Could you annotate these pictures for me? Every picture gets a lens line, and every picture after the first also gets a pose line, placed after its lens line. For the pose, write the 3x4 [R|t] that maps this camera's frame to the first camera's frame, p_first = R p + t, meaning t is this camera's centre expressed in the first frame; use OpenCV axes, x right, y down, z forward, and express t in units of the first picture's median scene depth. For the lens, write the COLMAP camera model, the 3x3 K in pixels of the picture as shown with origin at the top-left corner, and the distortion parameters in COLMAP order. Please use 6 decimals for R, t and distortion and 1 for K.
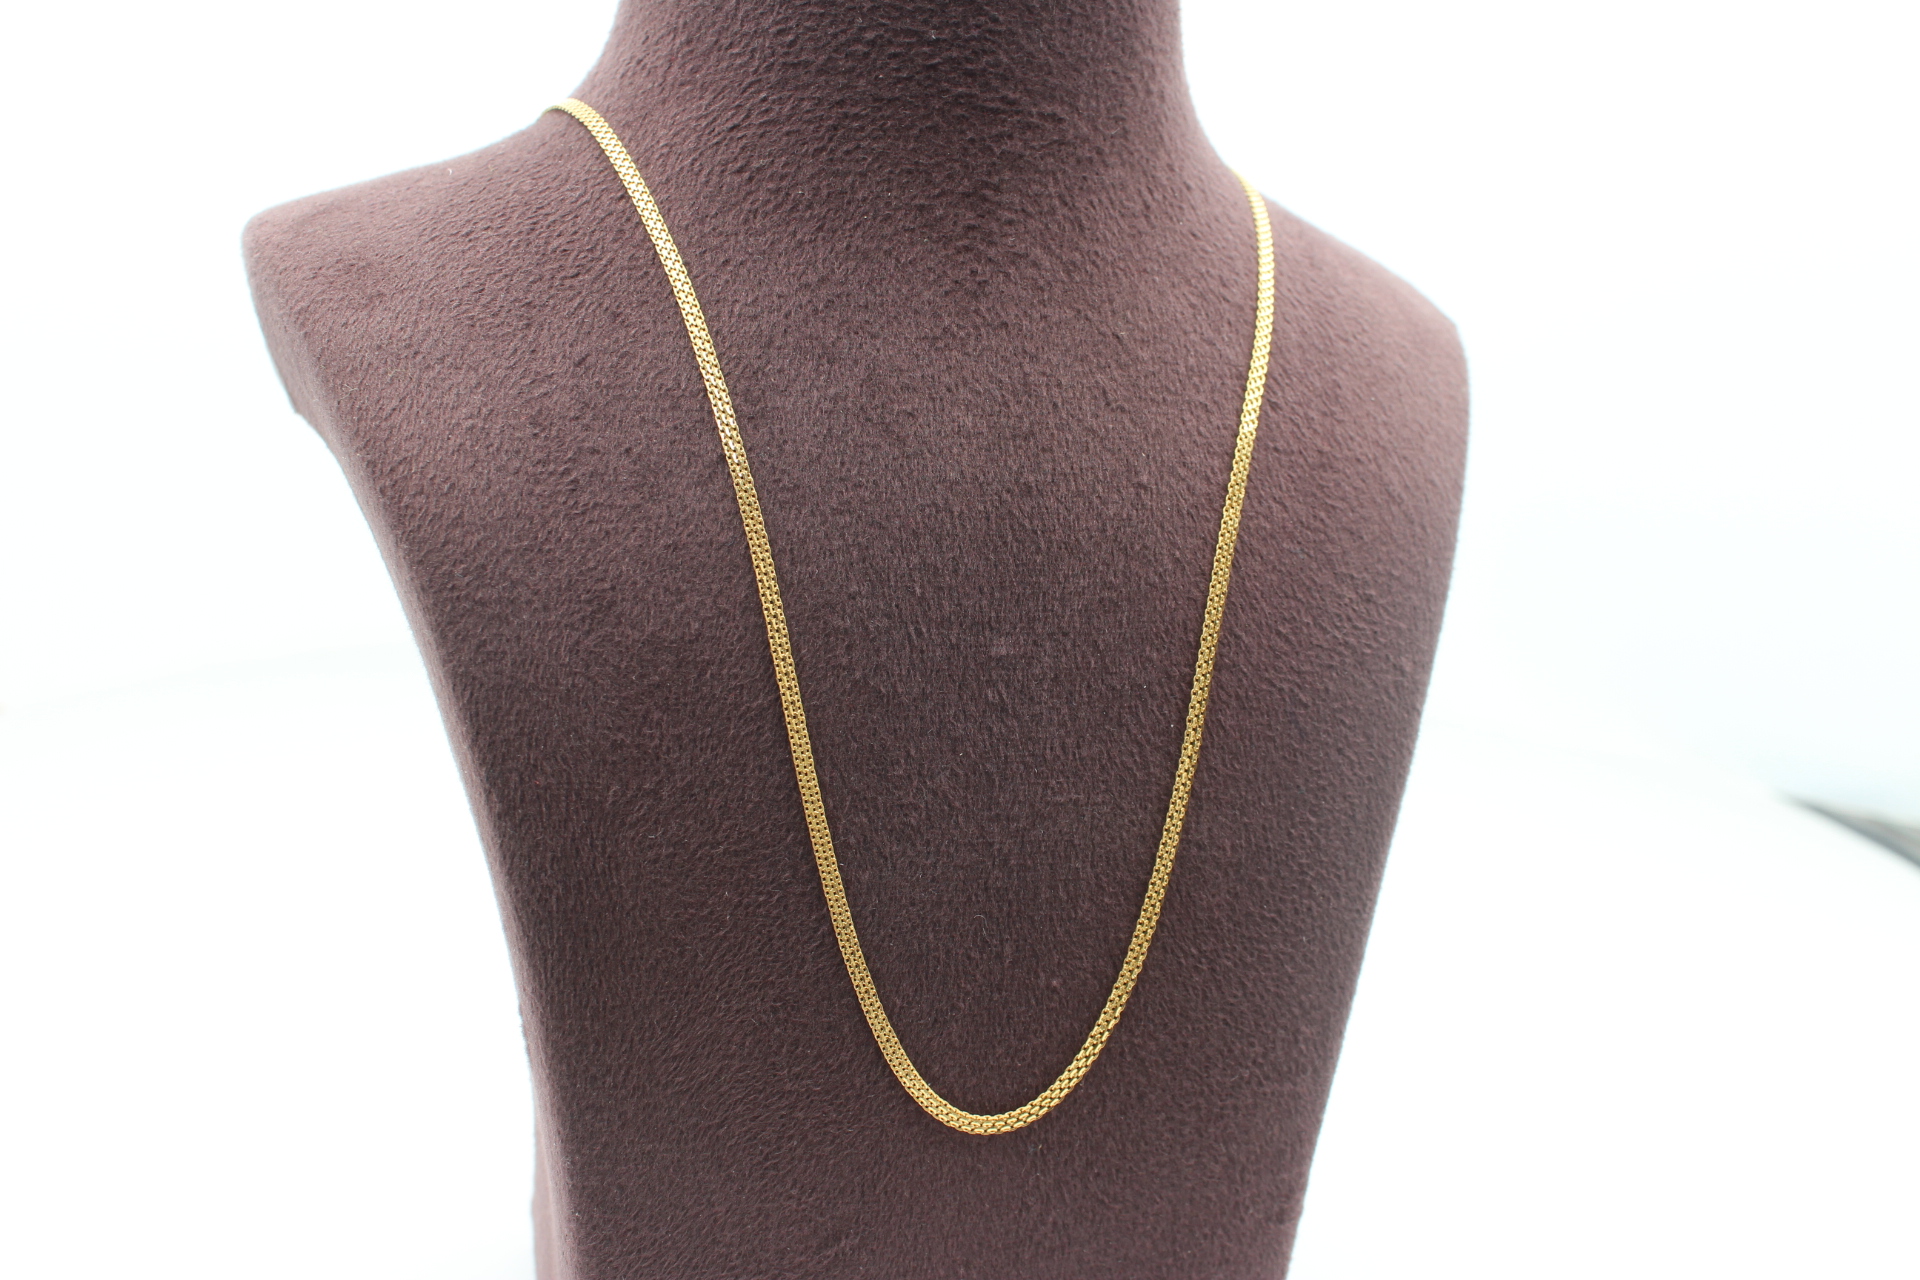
lens RADIAL K [[1895.9, 0, 969.9], [0, 1895.9, 664.0], [0, 0, 1]] dist [-0.136785, 0.098562]
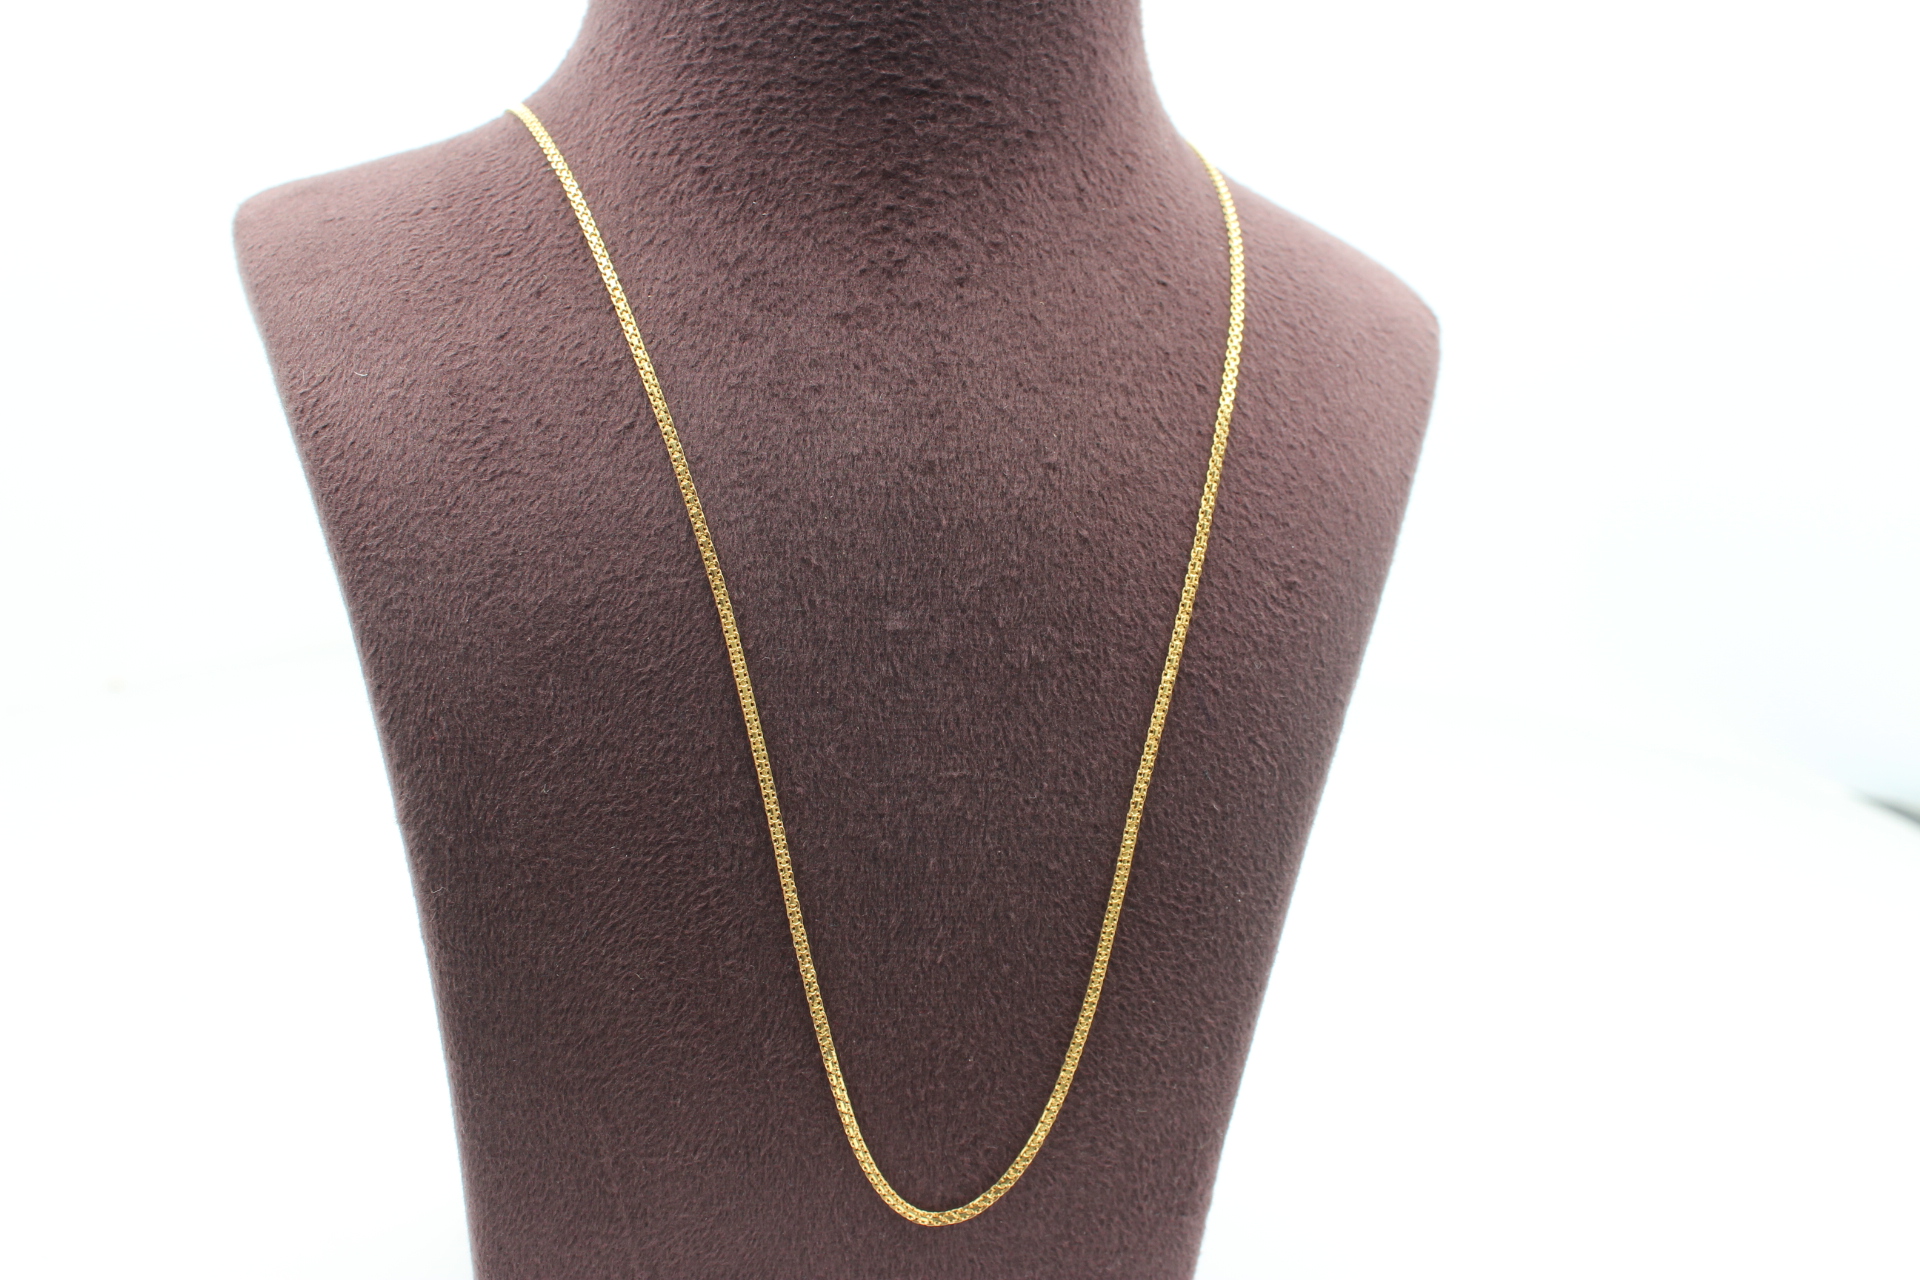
lens RADIAL K [[1895.9, 0, 969.9], [0, 1895.9, 664.0], [0, 0, 1]] dist [-0.136785, 0.098562]
pose [[0.993257, 0.031302, -0.111631, 0.164913], [-0.031918, 0.999484, -0.003739, 0.015866], [0.111456, 0.007276, 0.993743, -0.000635]]
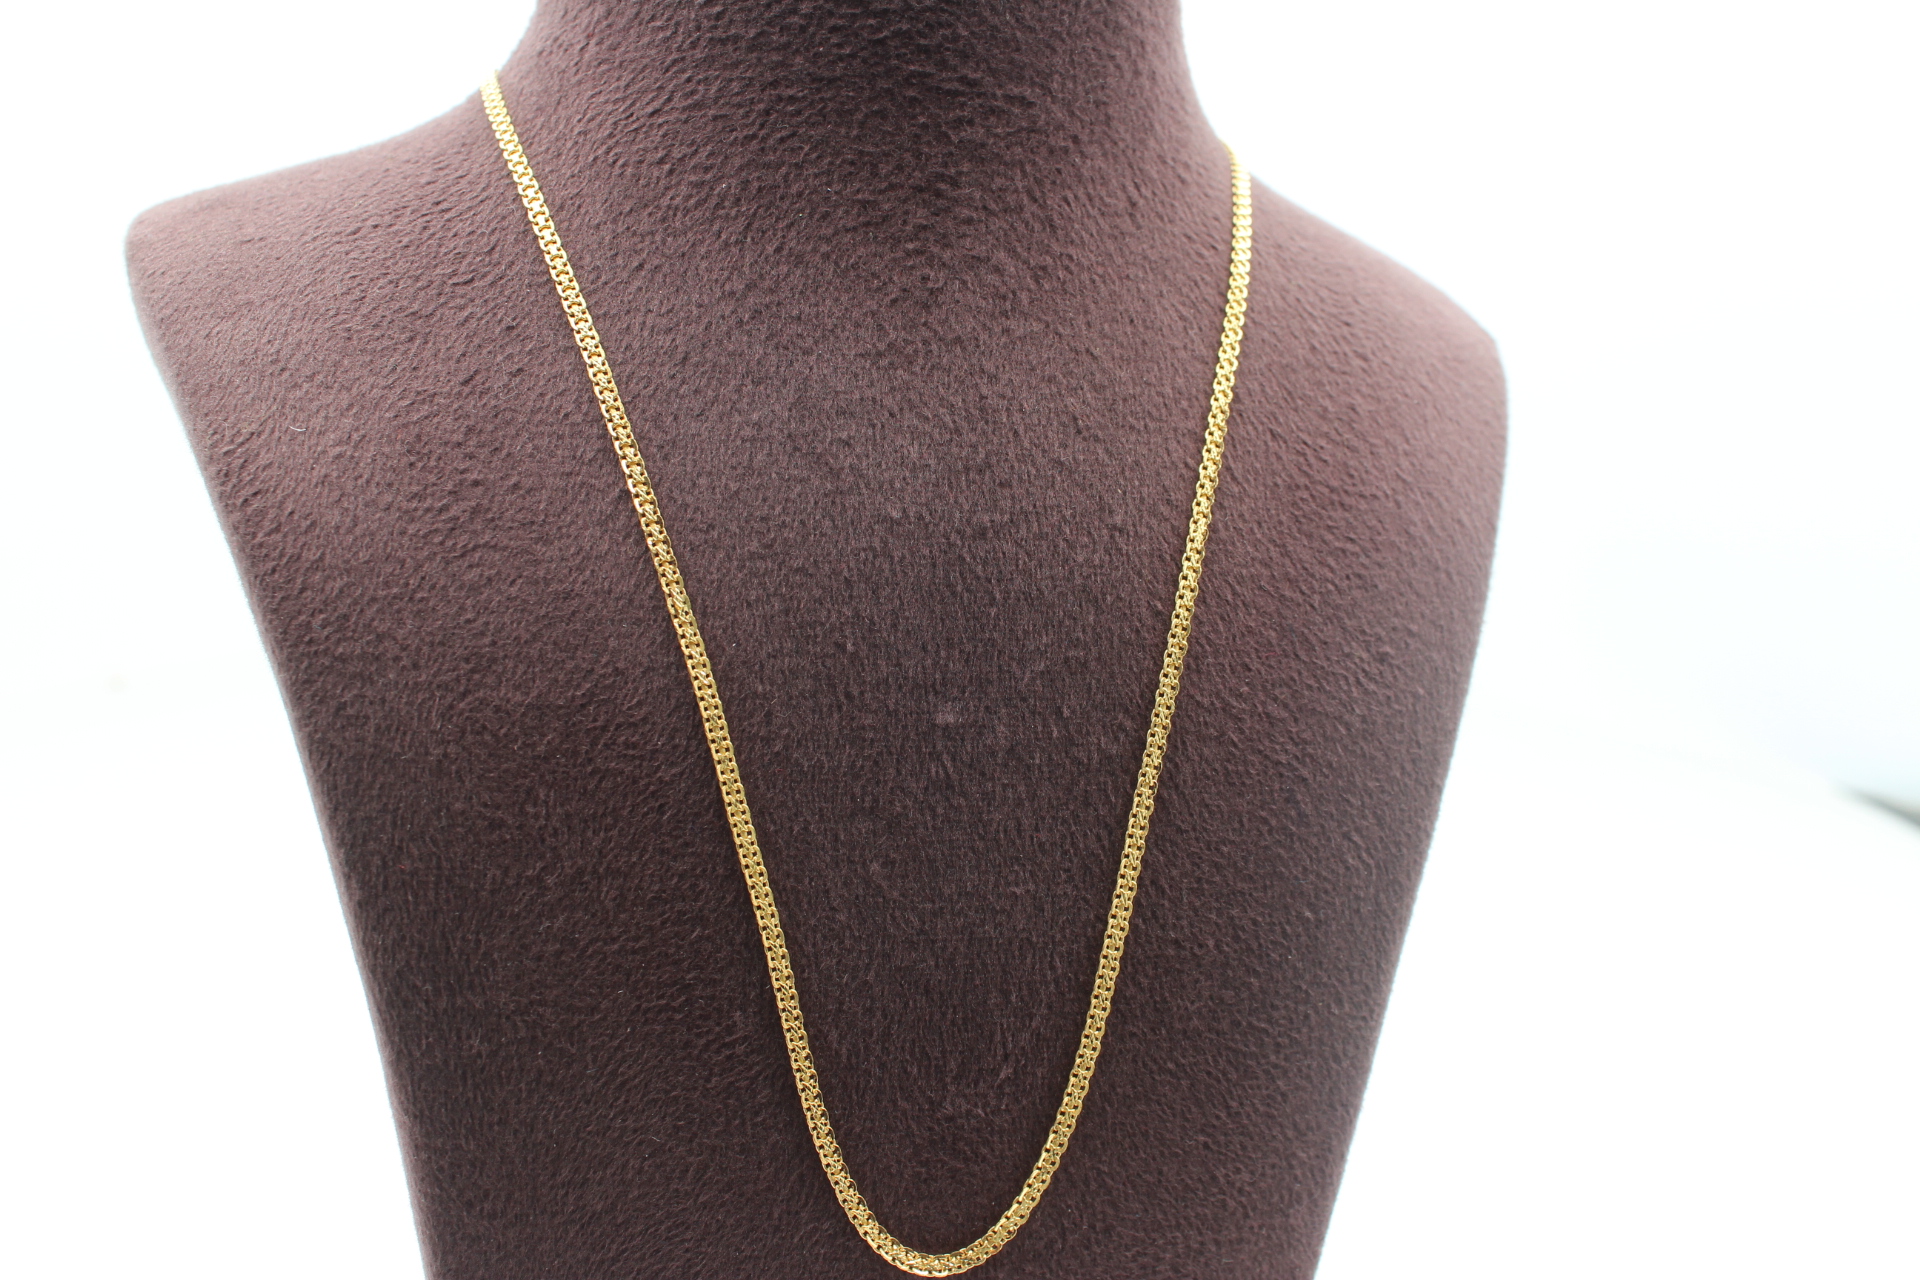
lens RADIAL K [[1895.9, 0, 969.9], [0, 1895.9, 664.0], [0, 0, 1]] dist [-0.136785, 0.098562]
pose [[0.999283, 0.012510, -0.035737, 0.056023], [-0.012496, 0.999922, 0.000624, -0.031581], [0.035742, -0.000177, 0.999361, 0.134739]]
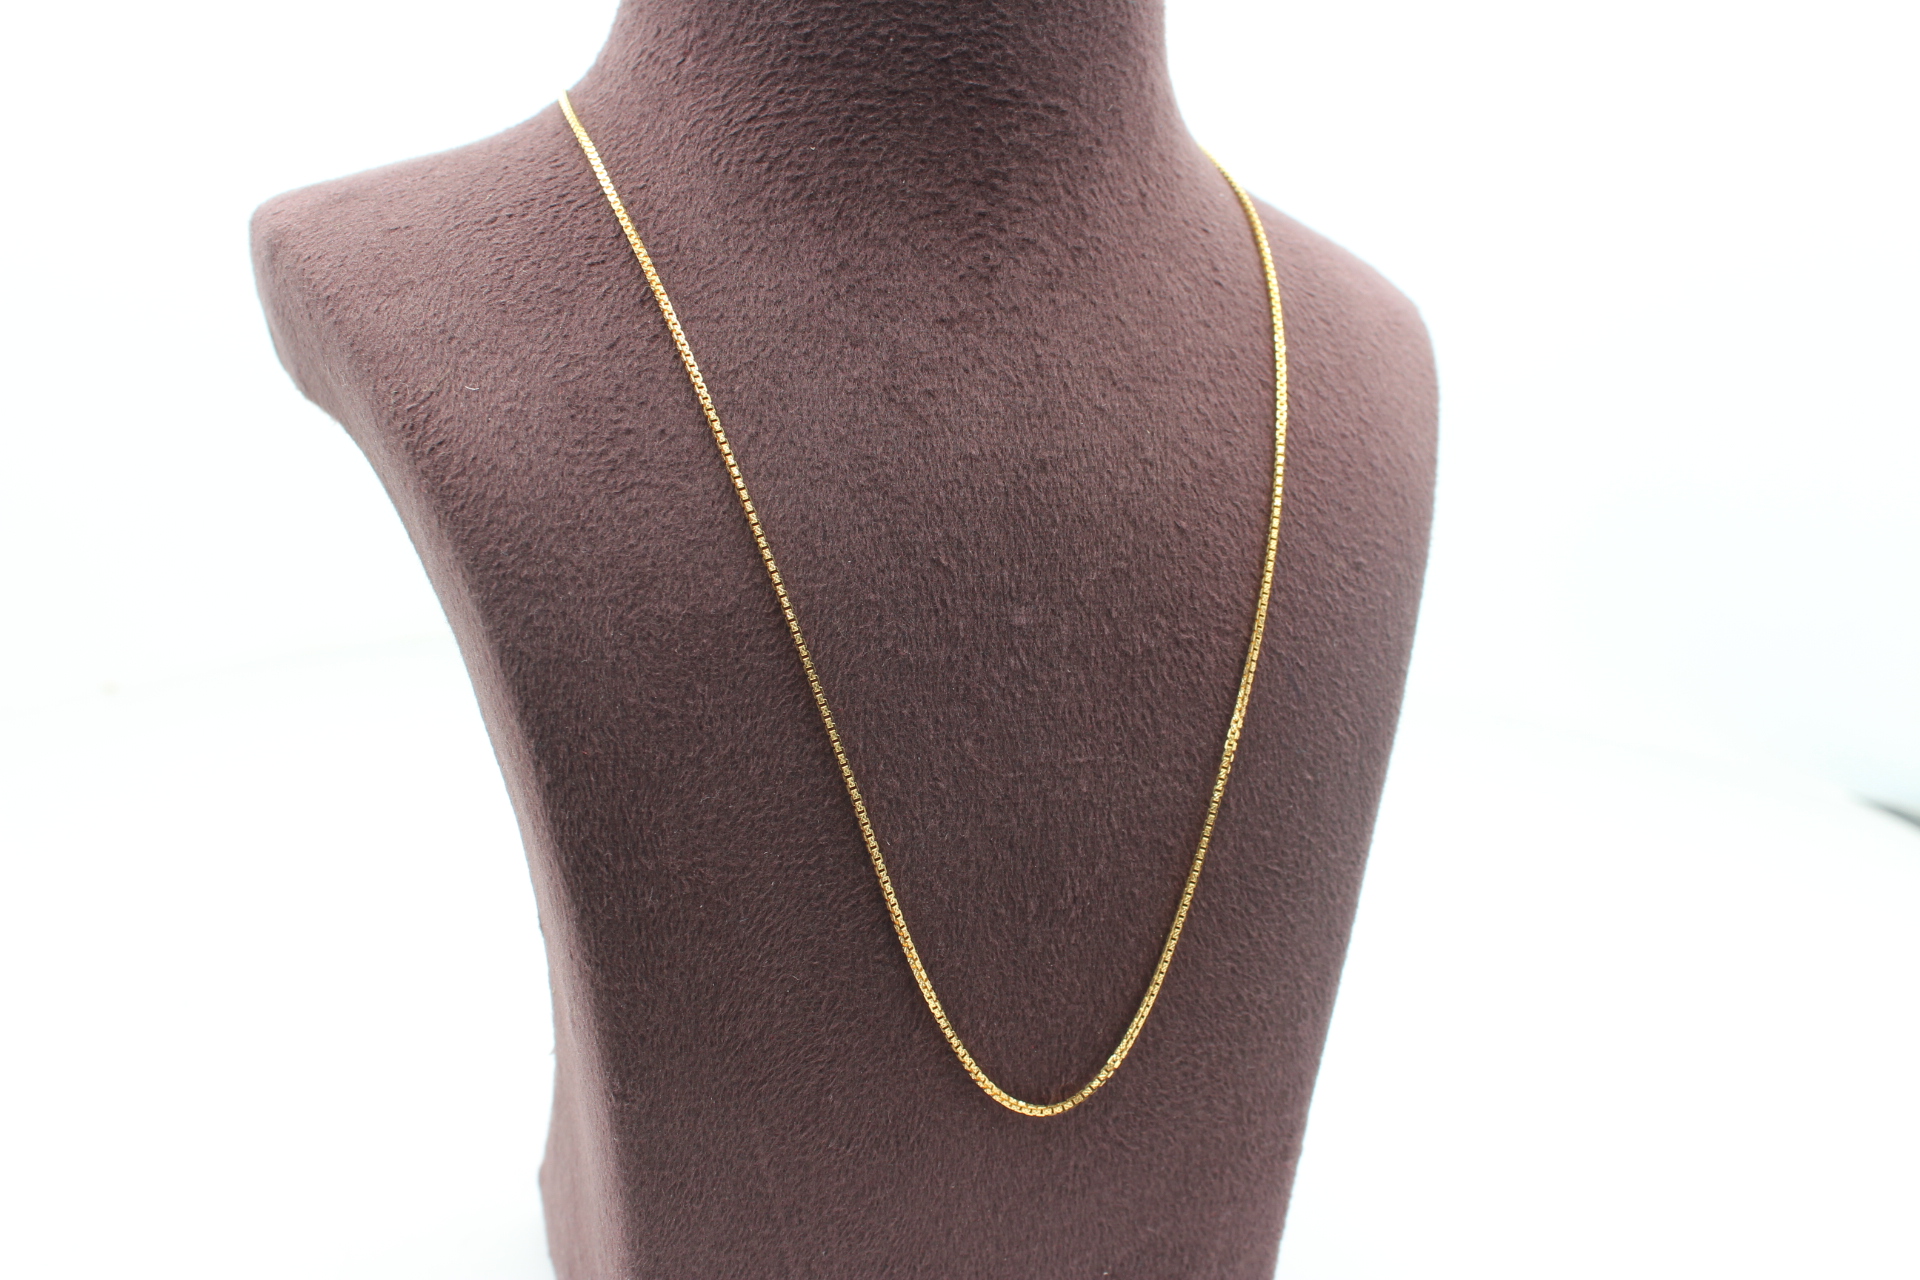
lens RADIAL K [[1895.9, 0, 969.9], [0, 1895.9, 664.0], [0, 0, 1]] dist [-0.136785, 0.098562]
pose [[0.997791, -0.016573, 0.064325, -0.077800], [0.016116, 0.999841, 0.007618, 0.008743], [-0.064441, -0.006565, 0.997900, -0.042097]]
